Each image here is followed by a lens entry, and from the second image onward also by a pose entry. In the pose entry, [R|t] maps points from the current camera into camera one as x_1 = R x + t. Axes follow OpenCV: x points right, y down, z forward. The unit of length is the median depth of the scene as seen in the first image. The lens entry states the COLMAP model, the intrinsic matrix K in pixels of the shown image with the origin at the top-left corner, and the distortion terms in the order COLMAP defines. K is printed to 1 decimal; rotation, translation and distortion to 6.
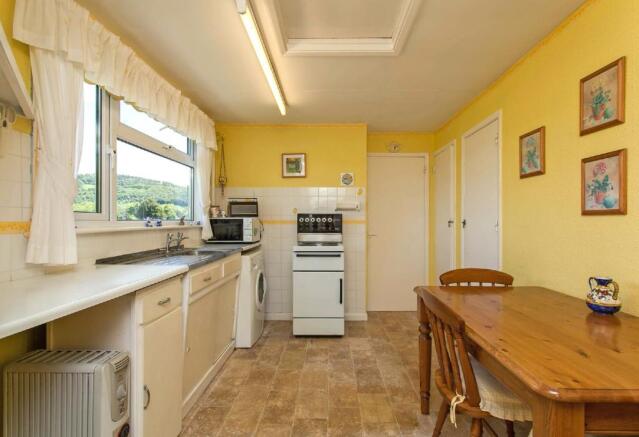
lens RADIAL K [[310.2, 0, 320.2], [0, 310.2, 220.3], [0, 0, 1]] dist [0.003757, 0.002164]
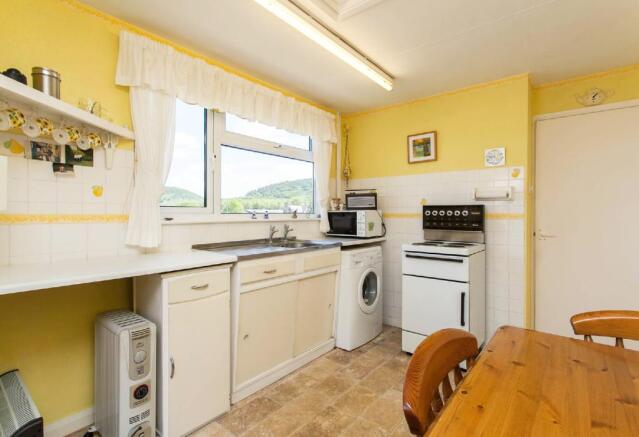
lens RADIAL K [[310.2, 0, 314.4], [0, 310.2, 213.9], [0, 0, 1]] dist [0.003757, 0.002164]
pose [[0.778447, 0.002623, -0.627705, 0.253313], [-0.001182, 0.999996, 0.002713, -0.000761], [0.627710, -0.001371, 0.778446, 0.198090]]
